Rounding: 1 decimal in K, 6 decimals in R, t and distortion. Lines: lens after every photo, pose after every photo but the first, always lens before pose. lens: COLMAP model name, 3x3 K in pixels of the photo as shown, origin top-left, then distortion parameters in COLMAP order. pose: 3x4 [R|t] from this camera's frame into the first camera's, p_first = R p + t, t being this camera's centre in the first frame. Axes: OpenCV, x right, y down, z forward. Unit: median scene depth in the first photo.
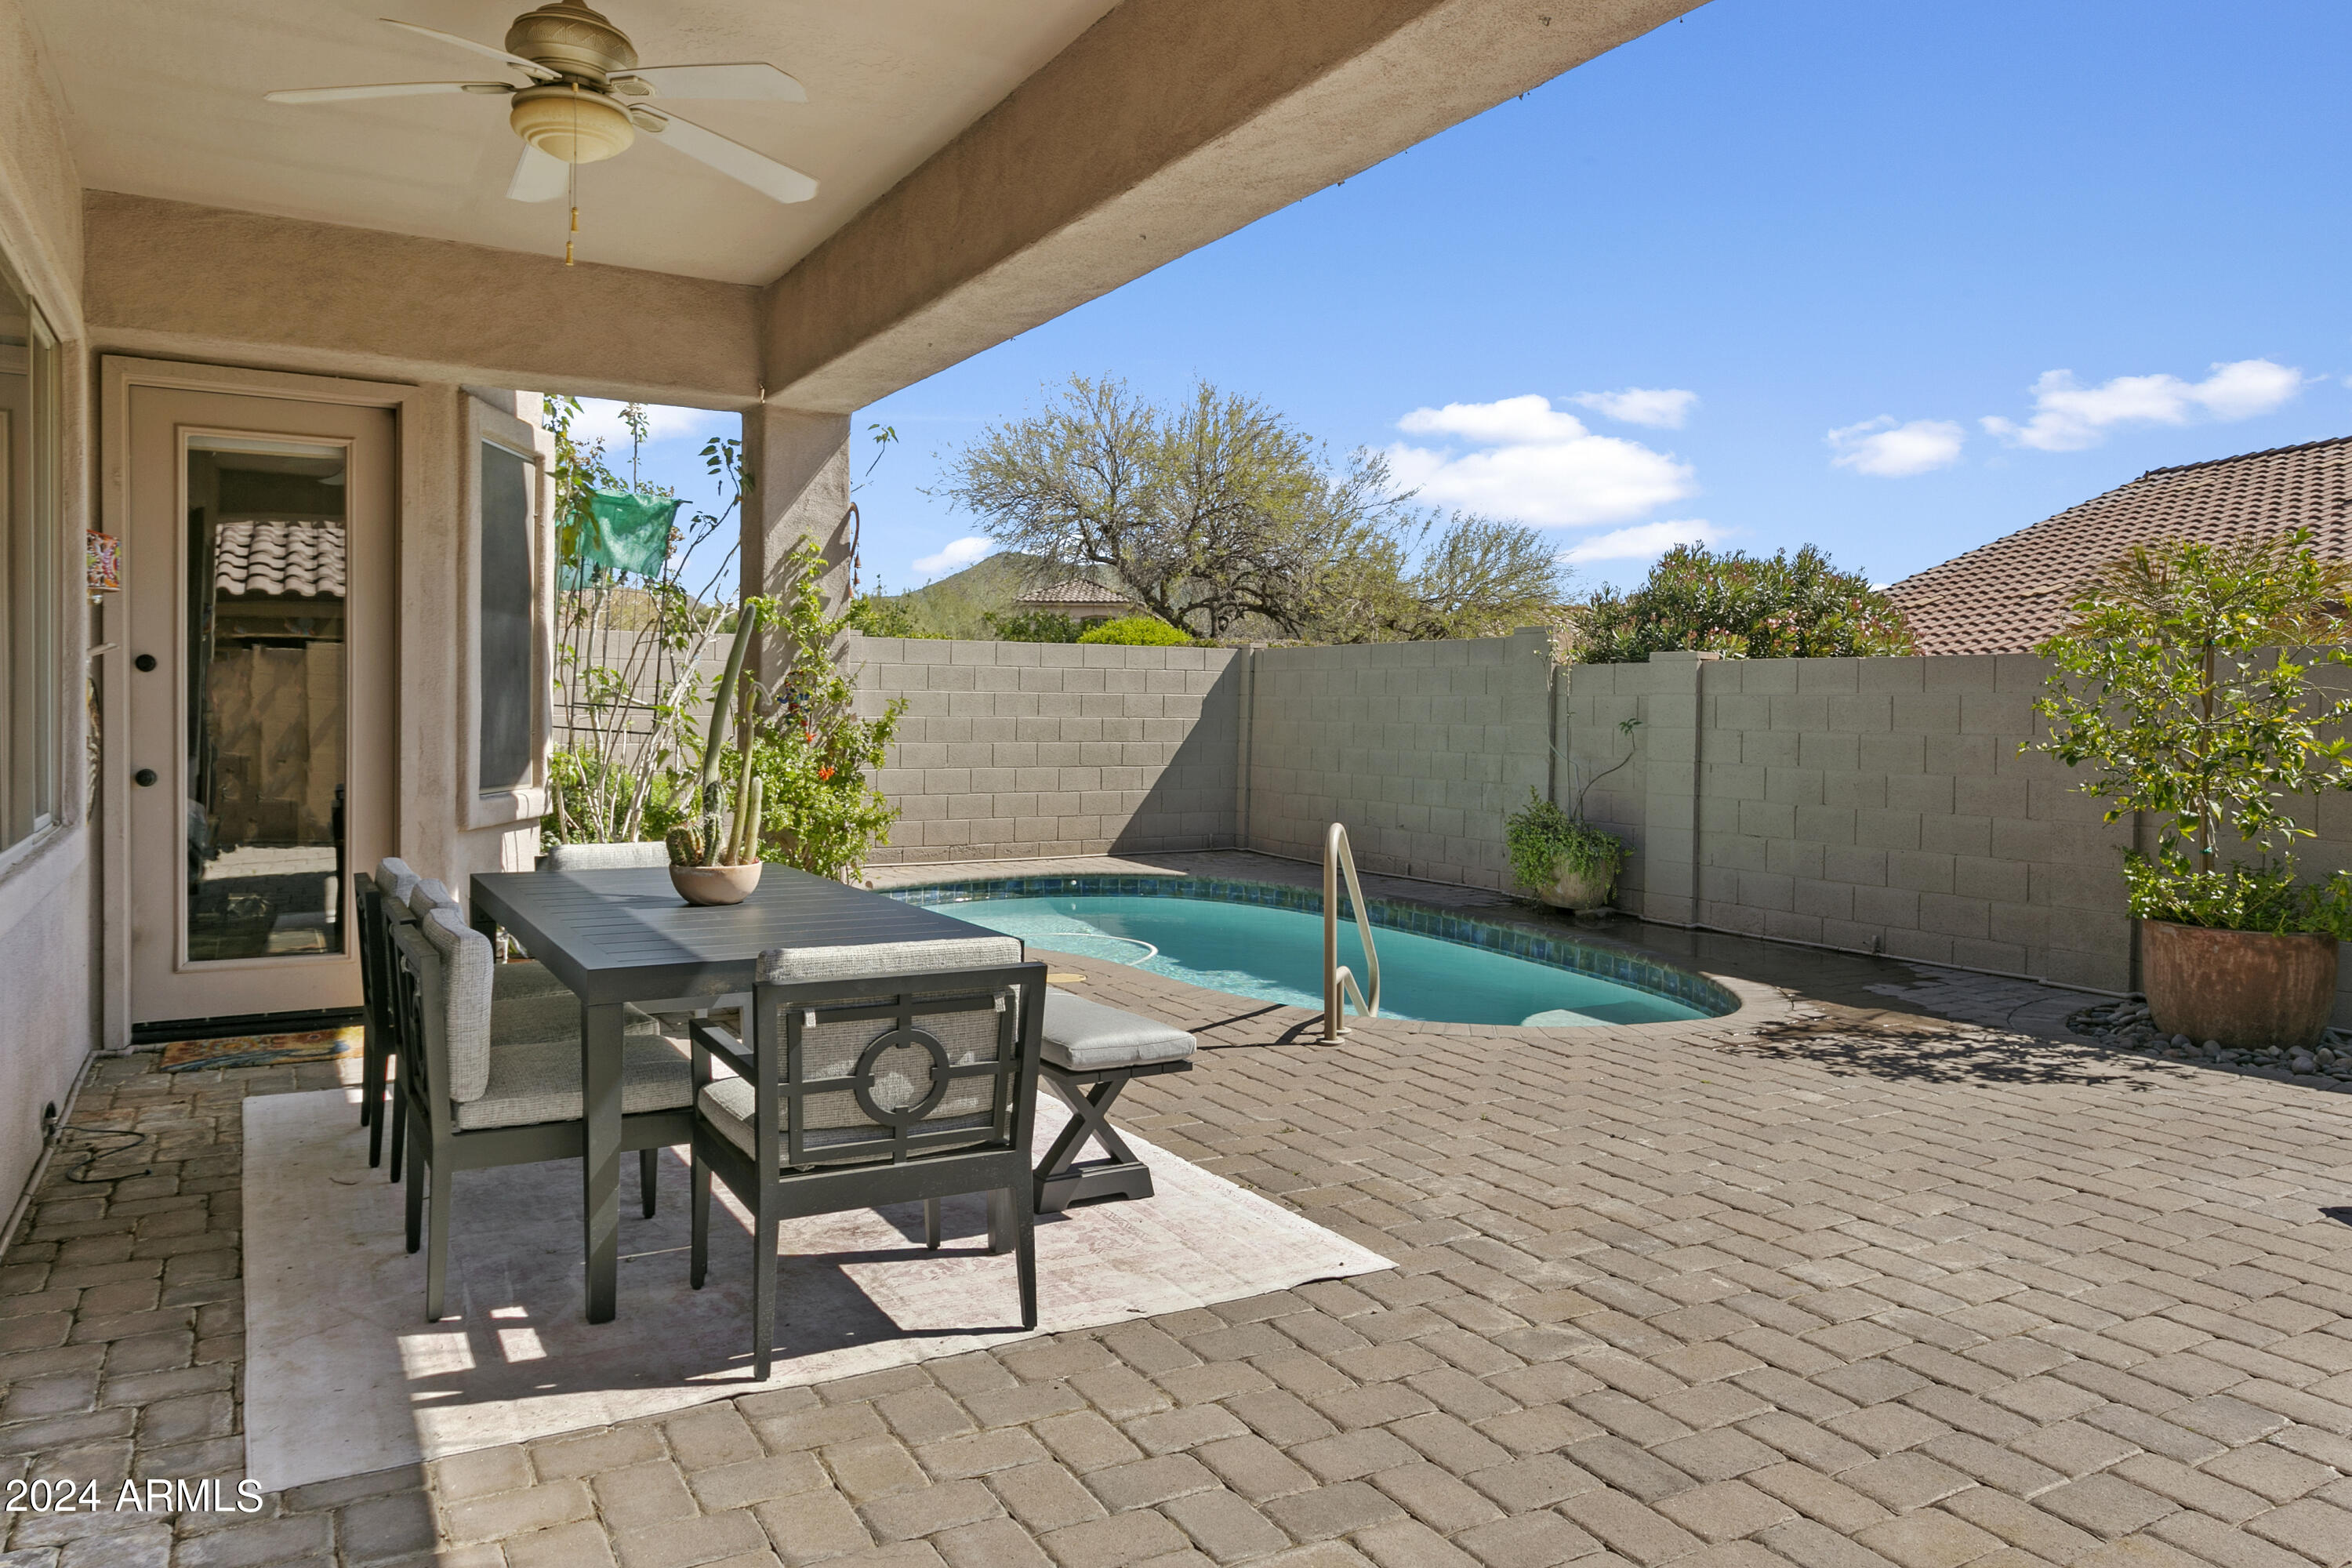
lens RADIAL K [[1611.2, 0, 1174.4], [0, 1611.2, 735.8], [0, 0, 1]] dist [0.002391, 0.000086]
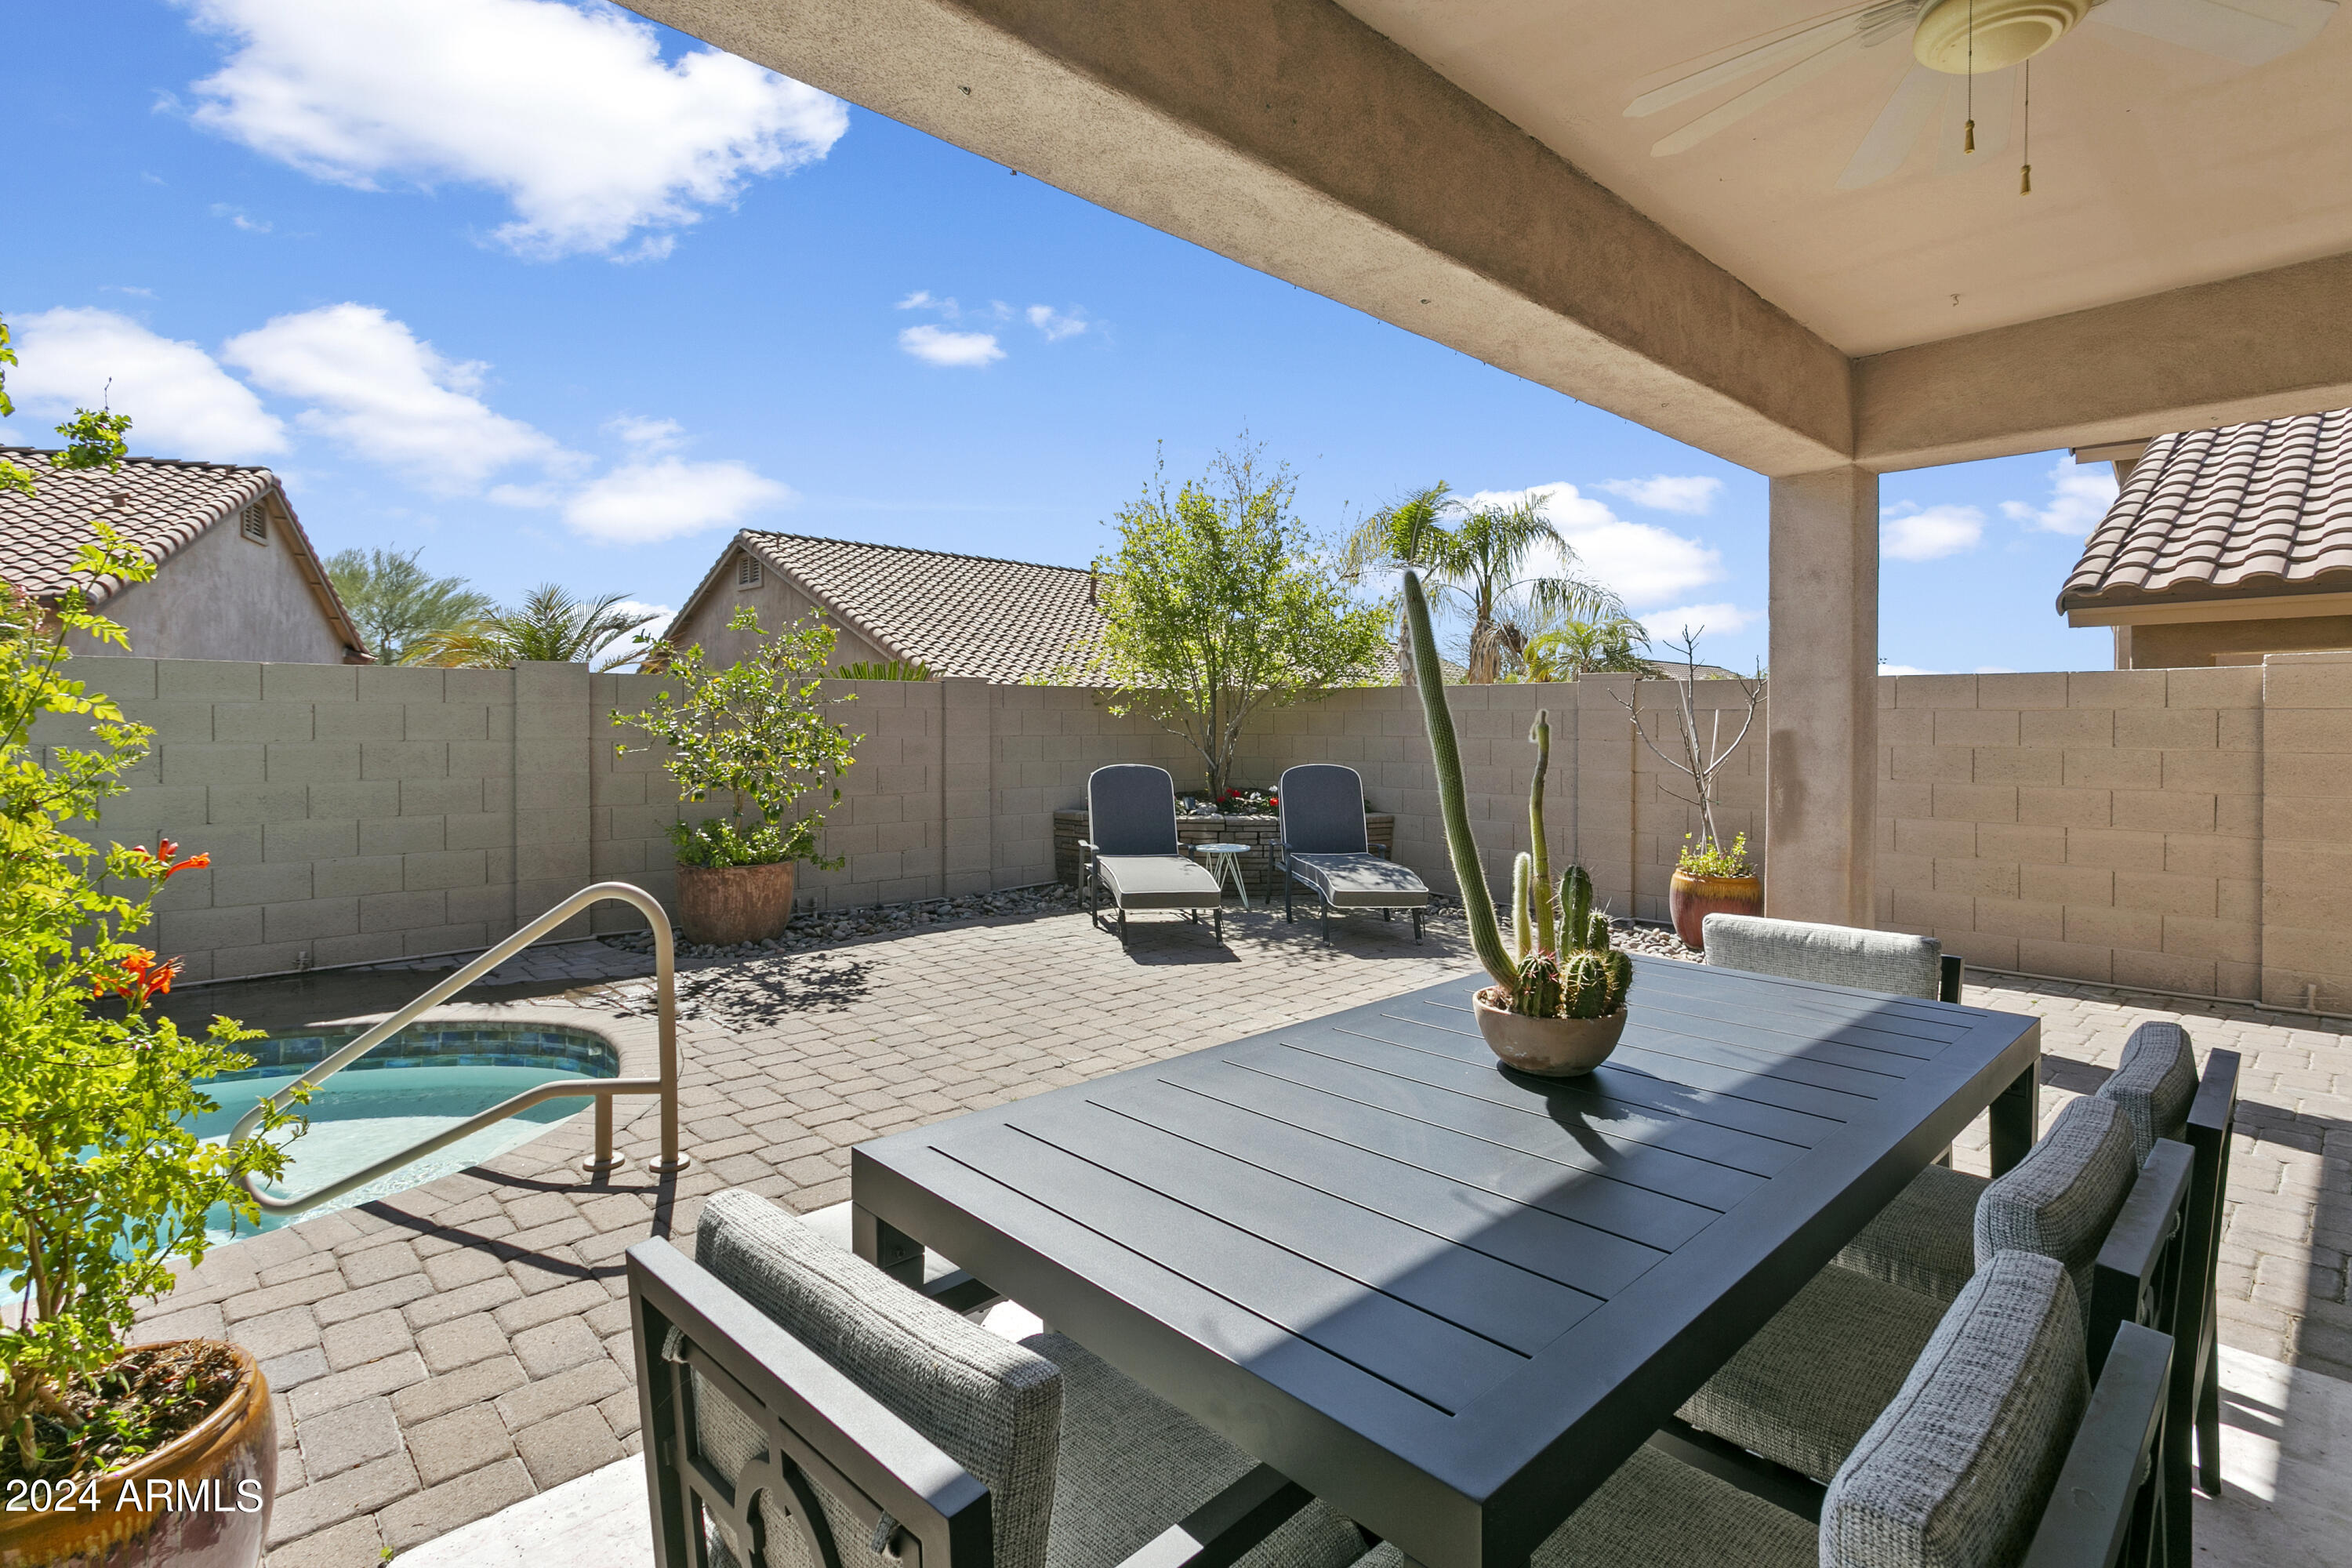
lens RADIAL K [[1139.8, 0, 1176.4], [0, 1139.8, 726.6], [0, 0, 1]] dist [0.000879, -0.000024]
pose [[-0.240637, -0.016429, 0.970476, -0.381801], [0.010828, 0.999749, 0.019610, -0.020487], [-0.970555, 0.015227, -0.240398, 0.706149]]
